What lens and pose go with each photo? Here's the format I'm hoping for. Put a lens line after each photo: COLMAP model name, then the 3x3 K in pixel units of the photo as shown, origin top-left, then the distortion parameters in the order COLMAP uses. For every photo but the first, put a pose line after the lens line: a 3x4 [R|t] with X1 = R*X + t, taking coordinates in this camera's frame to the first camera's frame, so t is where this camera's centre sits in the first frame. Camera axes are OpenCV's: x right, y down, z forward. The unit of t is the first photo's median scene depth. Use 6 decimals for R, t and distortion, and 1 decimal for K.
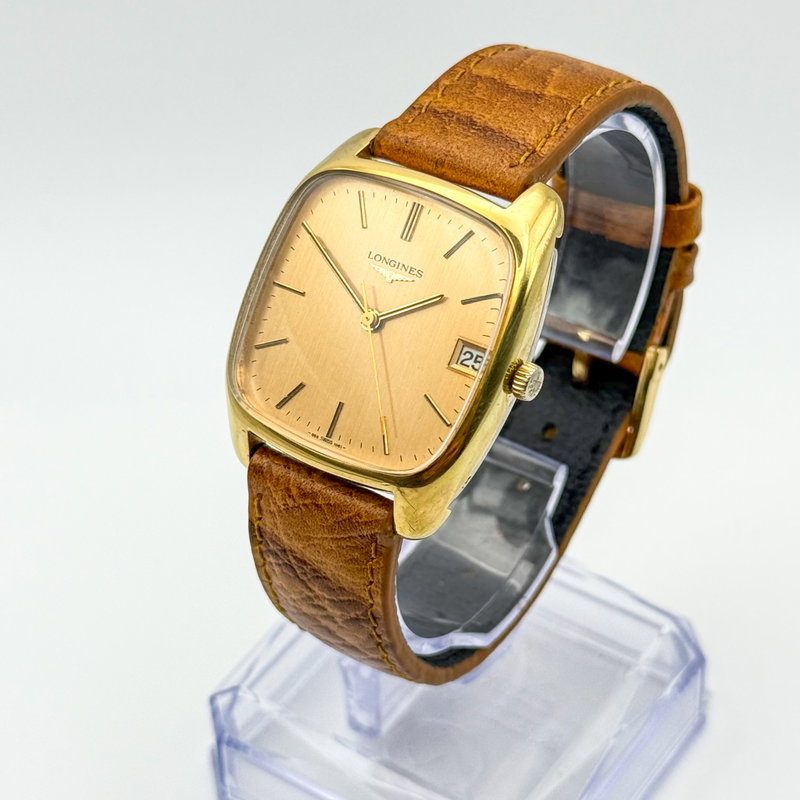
lens RADIAL K [[2134.8, 0, 400.0], [0, 2134.8, 400.0], [0, 0, 1]] dist [0.040882, 0.505587]
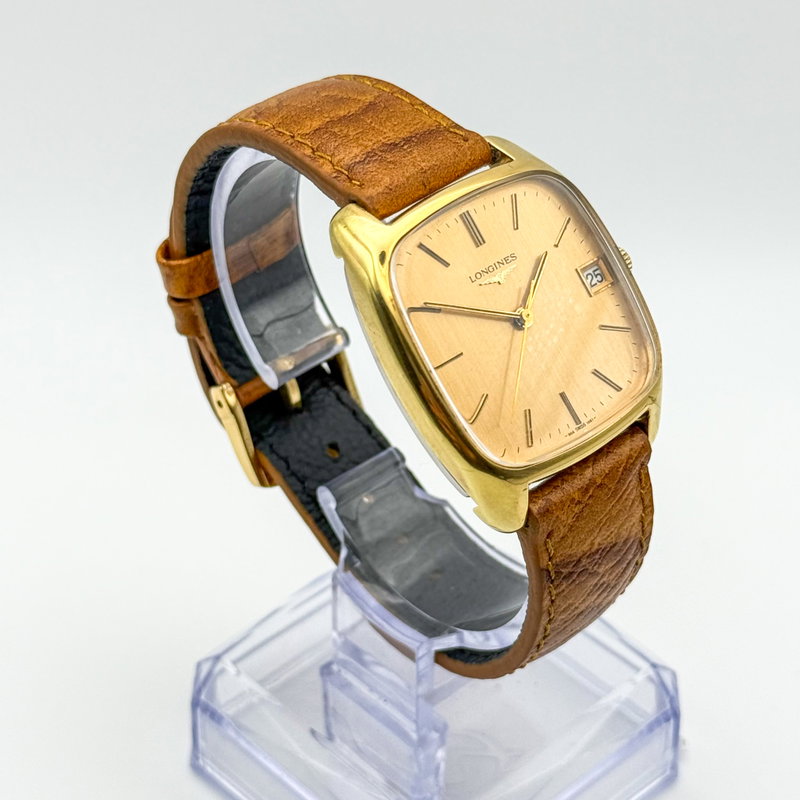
lens RADIAL K [[2134.8, 0, 400.0], [0, 2134.8, 400.0], [0, 0, 1]] dist [0.040882, 0.505587]
pose [[0.211885, -0.564414, 0.797836, -0.865818], [0.619896, 0.708747, 0.336760, -0.390812], [-0.755535, 0.423220, 0.500051, 0.535807]]
